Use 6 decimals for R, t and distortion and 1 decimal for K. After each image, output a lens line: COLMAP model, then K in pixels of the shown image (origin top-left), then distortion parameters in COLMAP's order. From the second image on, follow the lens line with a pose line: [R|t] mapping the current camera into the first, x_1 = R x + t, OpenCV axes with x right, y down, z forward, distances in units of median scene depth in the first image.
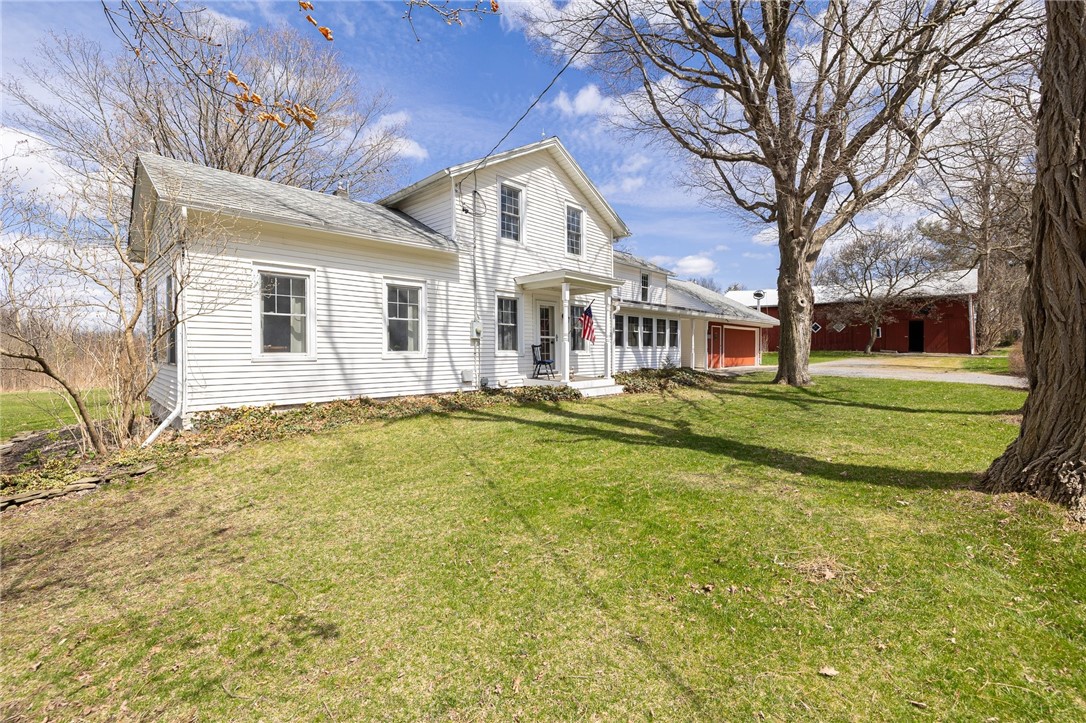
lens RADIAL K [[452.3, 0, 541.6], [0, 452.3, 357.1], [0, 0, 1]] dist [0.002717, 0.001433]
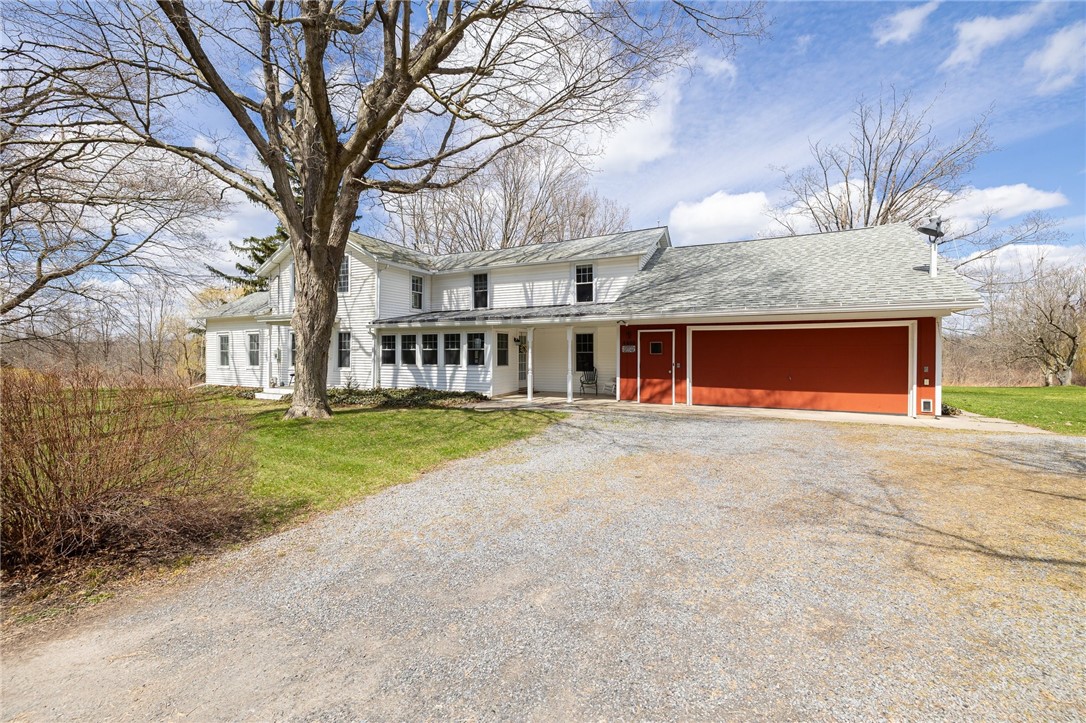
lens RADIAL K [[452.3, 0, 542.6], [0, 452.3, 359.1], [0, 0, 1]] dist [0.002717, 0.001433]
pose [[0.311933, 0.011526, -0.950034, 1.192386], [-0.015378, 0.999857, 0.007081, -0.045581], [0.949980, 0.012401, 0.312065, 0.929240]]
